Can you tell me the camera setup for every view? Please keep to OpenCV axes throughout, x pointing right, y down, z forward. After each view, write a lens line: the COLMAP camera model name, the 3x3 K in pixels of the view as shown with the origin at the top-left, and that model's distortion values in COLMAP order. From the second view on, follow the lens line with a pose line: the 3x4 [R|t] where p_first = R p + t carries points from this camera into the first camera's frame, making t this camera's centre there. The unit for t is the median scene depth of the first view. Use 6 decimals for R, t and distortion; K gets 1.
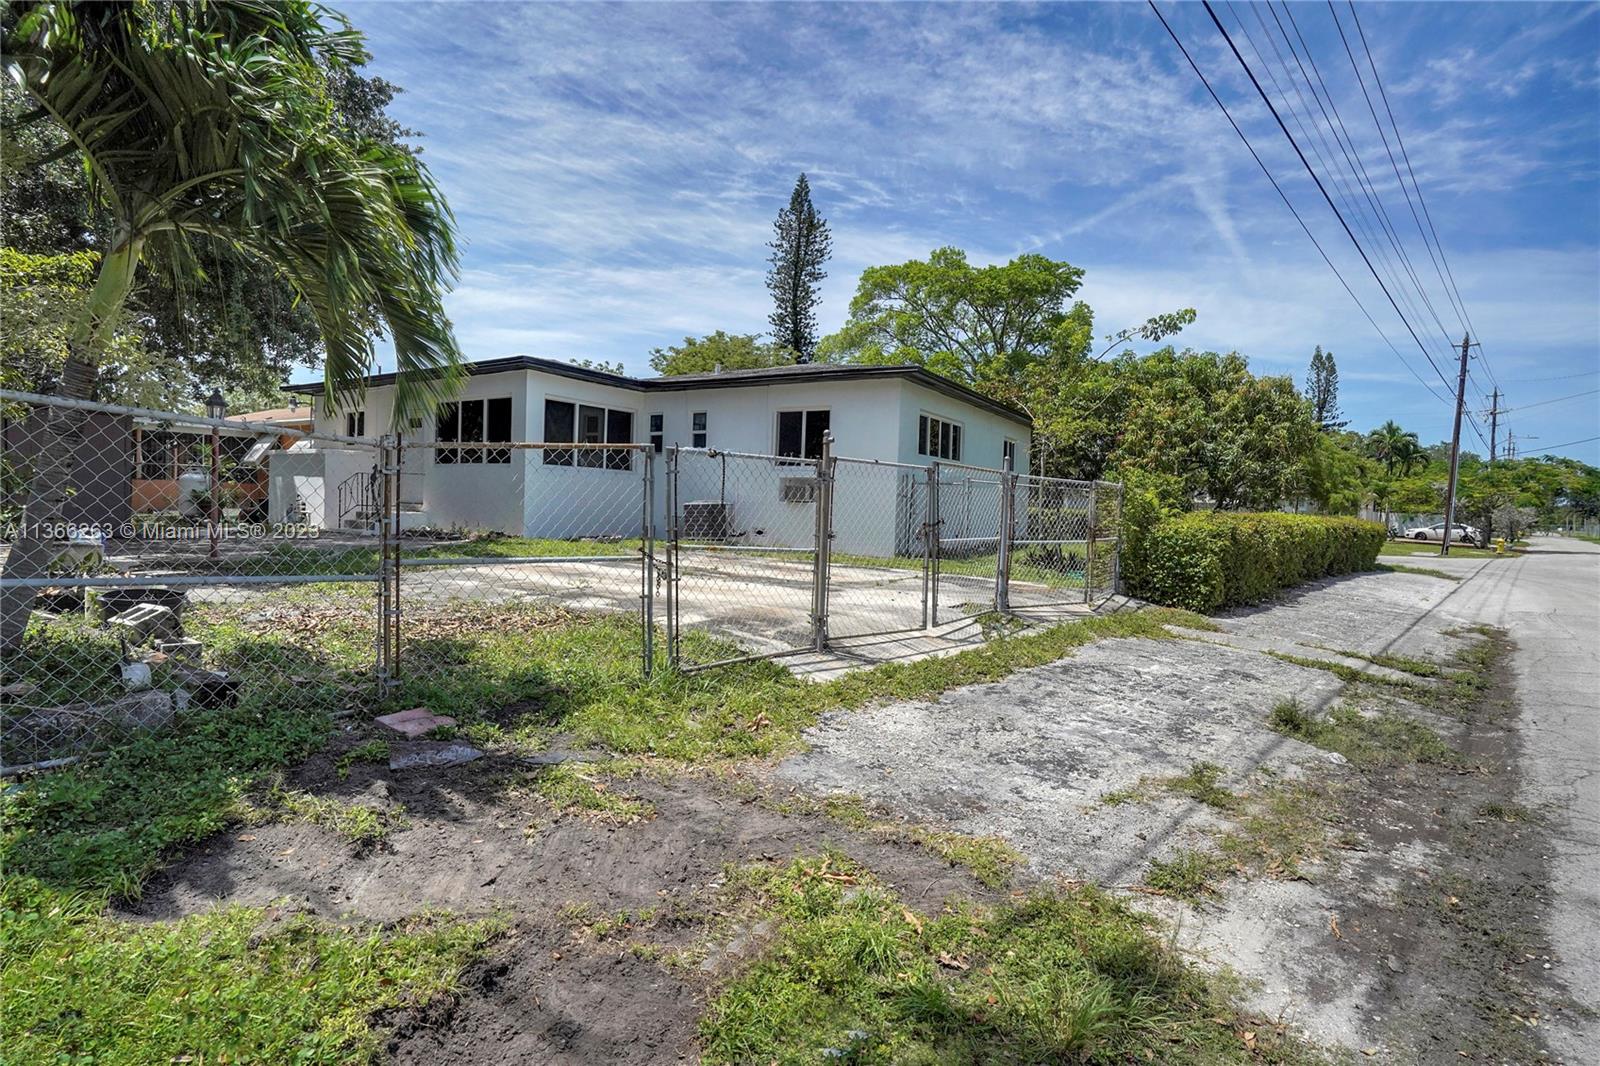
lens RADIAL K [[749.6, 0, 807.1], [0, 749.6, 520.1], [0, 0, 1]] dist [-0.075326, 0.028168]
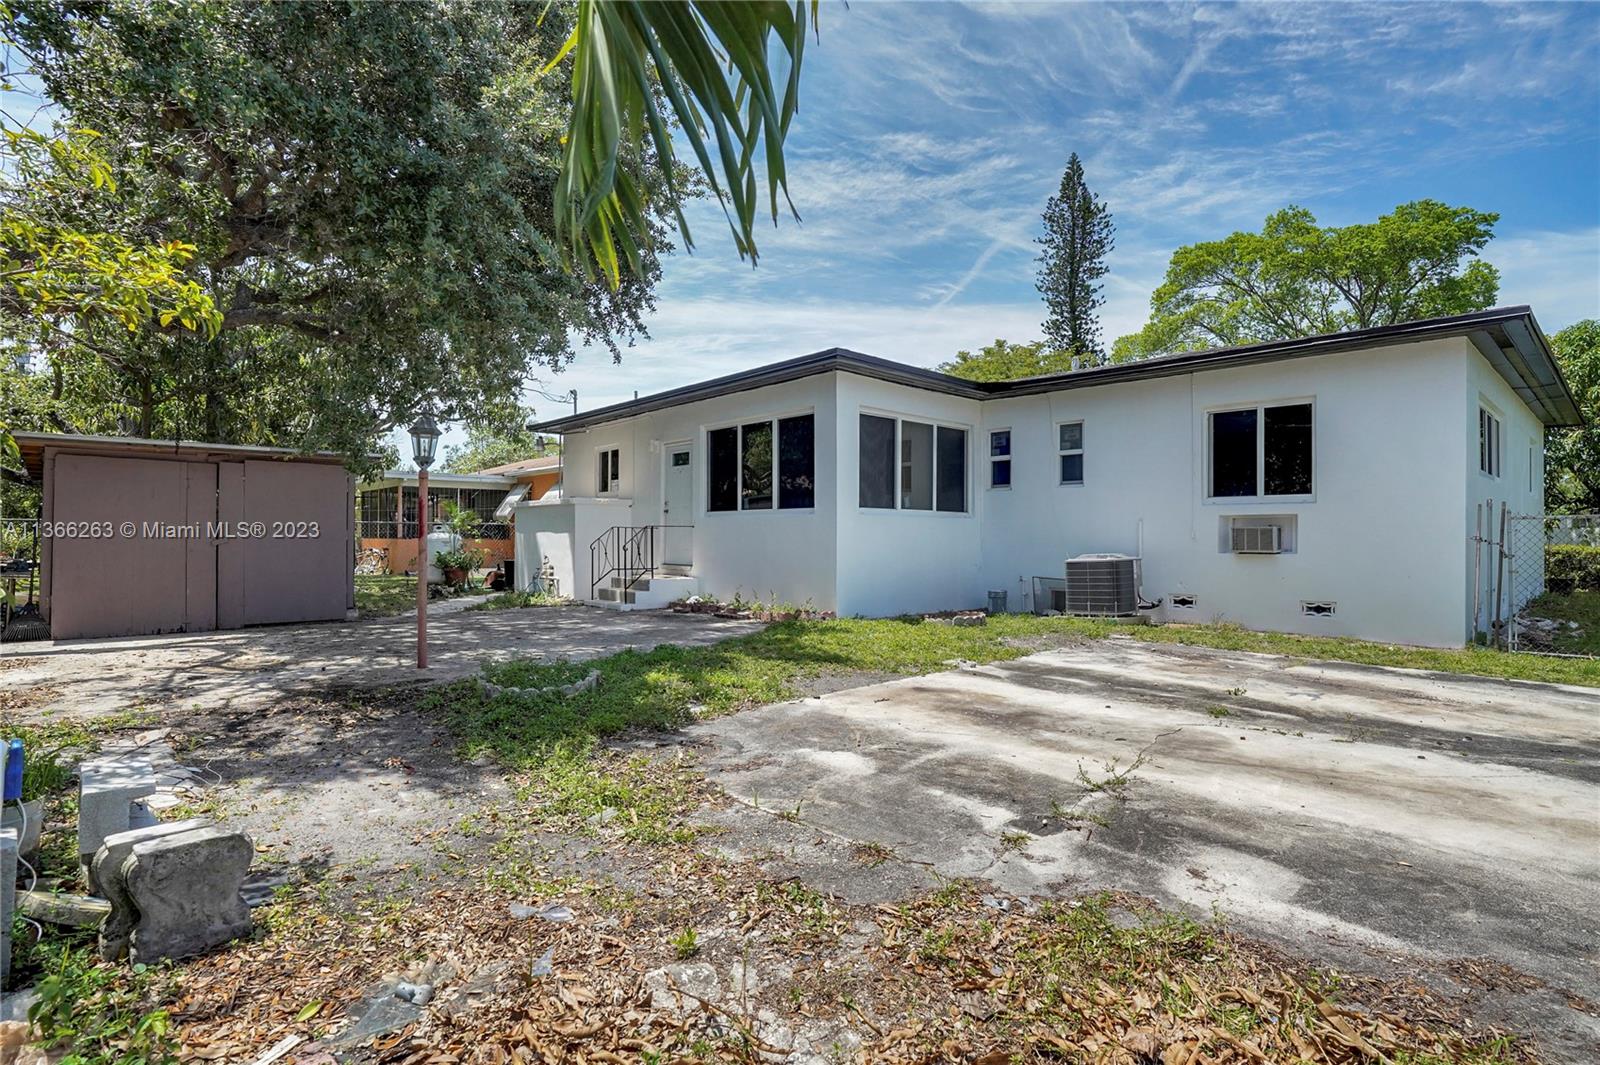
lens RADIAL K [[802.5, 0, 800.0], [0, 802.5, 532.5], [0, 0, 1]] dist [-0.085785, 0.037405]
pose [[0.951796, -0.027563, -0.305490, -0.103725], [0.016232, 0.999085, -0.039569, -0.013764], [0.306301, 0.032702, 0.951373, 0.158393]]
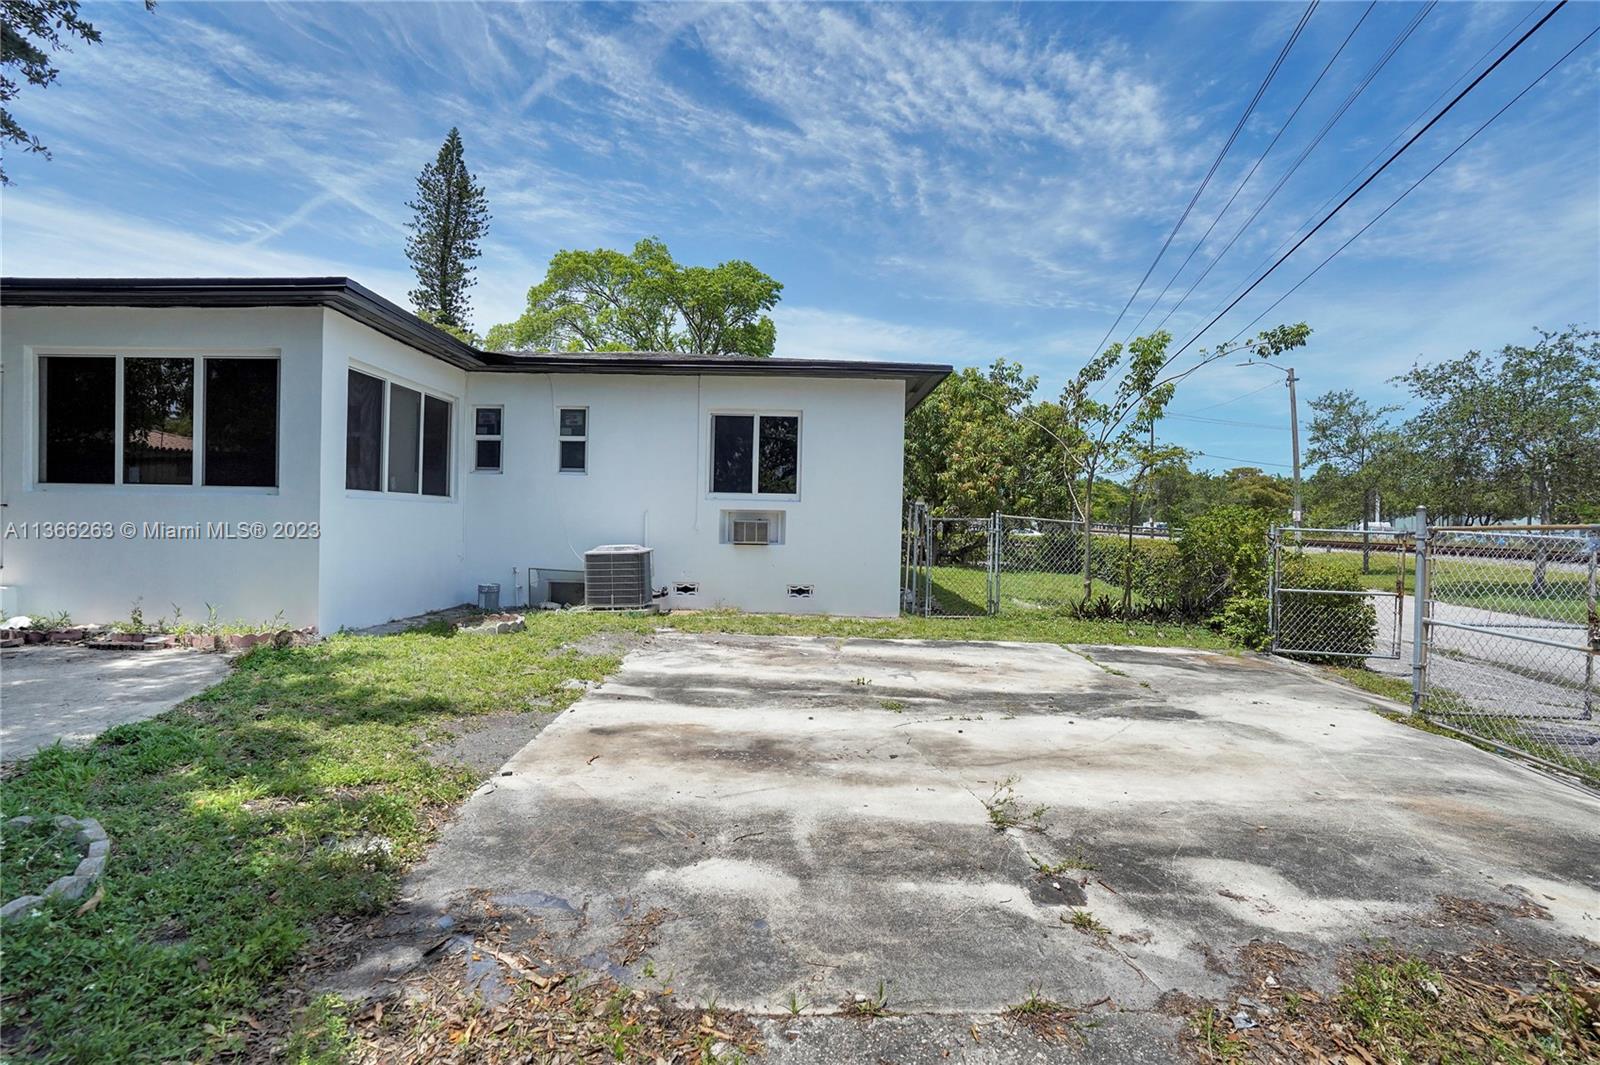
lens RADIAL K [[749.6, 0, 807.1], [0, 749.6, 519.6], [0, 0, 1]] dist [-0.075326, 0.028168]
pose [[0.864266, -0.012199, 0.502888, -0.190399], [0.018462, 0.999802, -0.007475, -0.025020], [-0.502697, 0.015744, 0.864319, 0.217780]]
